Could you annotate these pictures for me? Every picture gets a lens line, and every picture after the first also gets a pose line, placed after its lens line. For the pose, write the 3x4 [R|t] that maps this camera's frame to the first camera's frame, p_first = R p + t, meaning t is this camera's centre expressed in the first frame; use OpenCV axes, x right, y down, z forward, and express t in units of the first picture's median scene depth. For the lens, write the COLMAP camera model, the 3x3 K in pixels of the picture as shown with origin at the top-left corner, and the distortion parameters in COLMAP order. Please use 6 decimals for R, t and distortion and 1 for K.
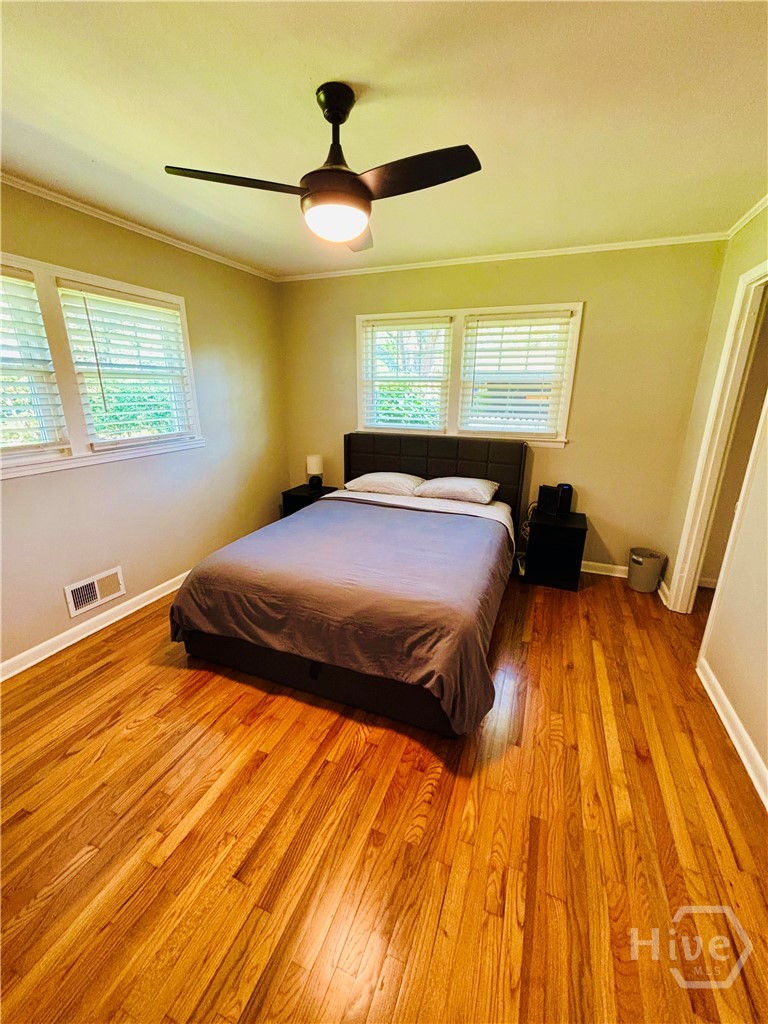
lens RADIAL K [[411.9, 0, 386.1], [0, 411.9, 512.7], [0, 0, 1]] dist [-0.000367, -0.000044]
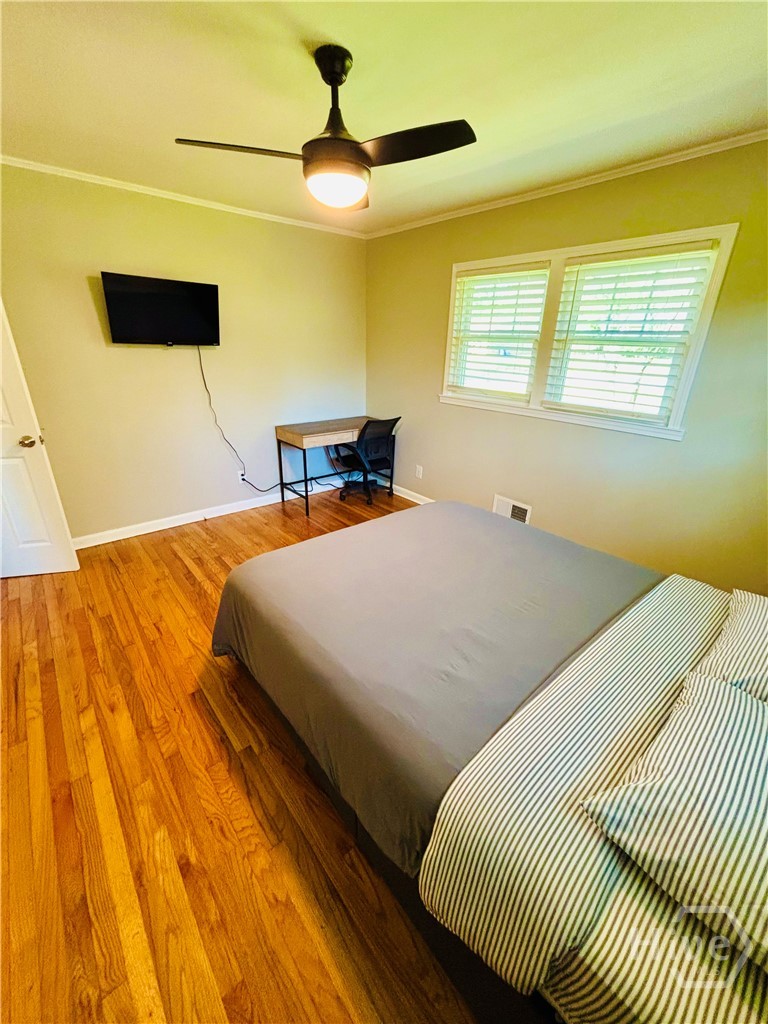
lens RADIAL K [[411.9, 0, 386.1], [0, 411.9, 512.7], [0, 0, 1]] dist [-0.000367, -0.000044]
pose [[-0.476481, 0.321606, -0.818251, 0.706827], [-0.282407, 0.825386, 0.488861, -0.422220], [0.832594, 0.464013, -0.302457, 1.344003]]
